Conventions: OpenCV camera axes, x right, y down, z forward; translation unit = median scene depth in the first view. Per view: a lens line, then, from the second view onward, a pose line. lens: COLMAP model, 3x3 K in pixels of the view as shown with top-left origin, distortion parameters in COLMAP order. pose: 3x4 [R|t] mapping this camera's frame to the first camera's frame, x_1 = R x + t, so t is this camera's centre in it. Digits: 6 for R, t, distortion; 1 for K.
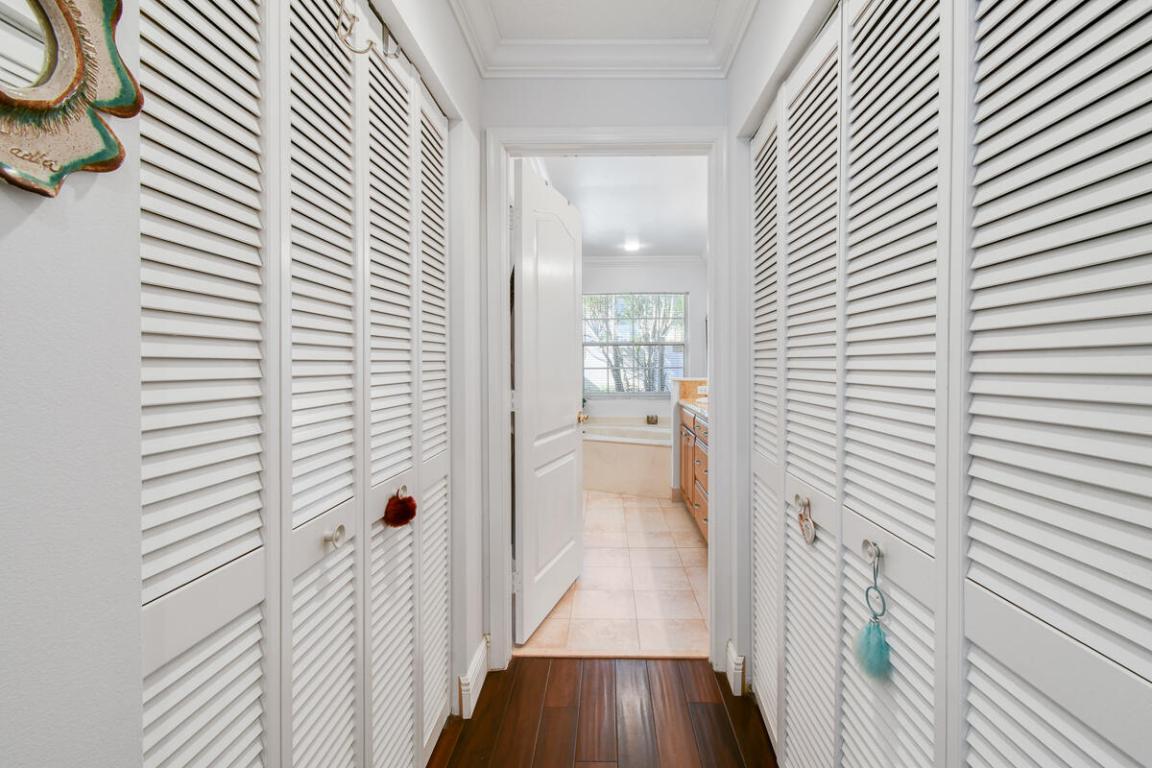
lens RADIAL K [[514.2, 0, 575.4], [0, 514.2, 377.7], [0, 0, 1]] dist [0.003595, 0.000000]
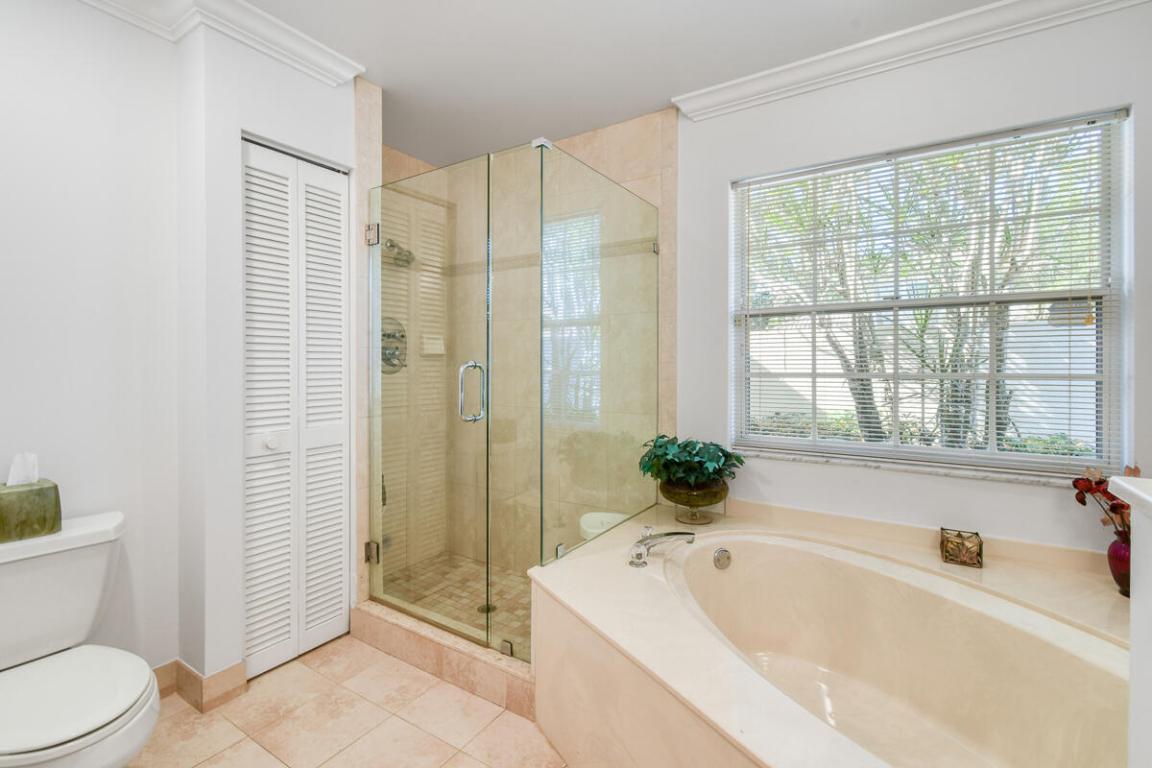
lens RADIAL K [[514.2, 0, 576.9], [0, 514.2, 374.9], [0, 0, 1]] dist [0.003595, 0.000000]
pose [[0.872343, 0.012352, -0.488738, 0.083798], [-0.014369, 0.999897, -0.000377, -0.014024], [0.488683, 0.007352, 0.872430, 0.521133]]
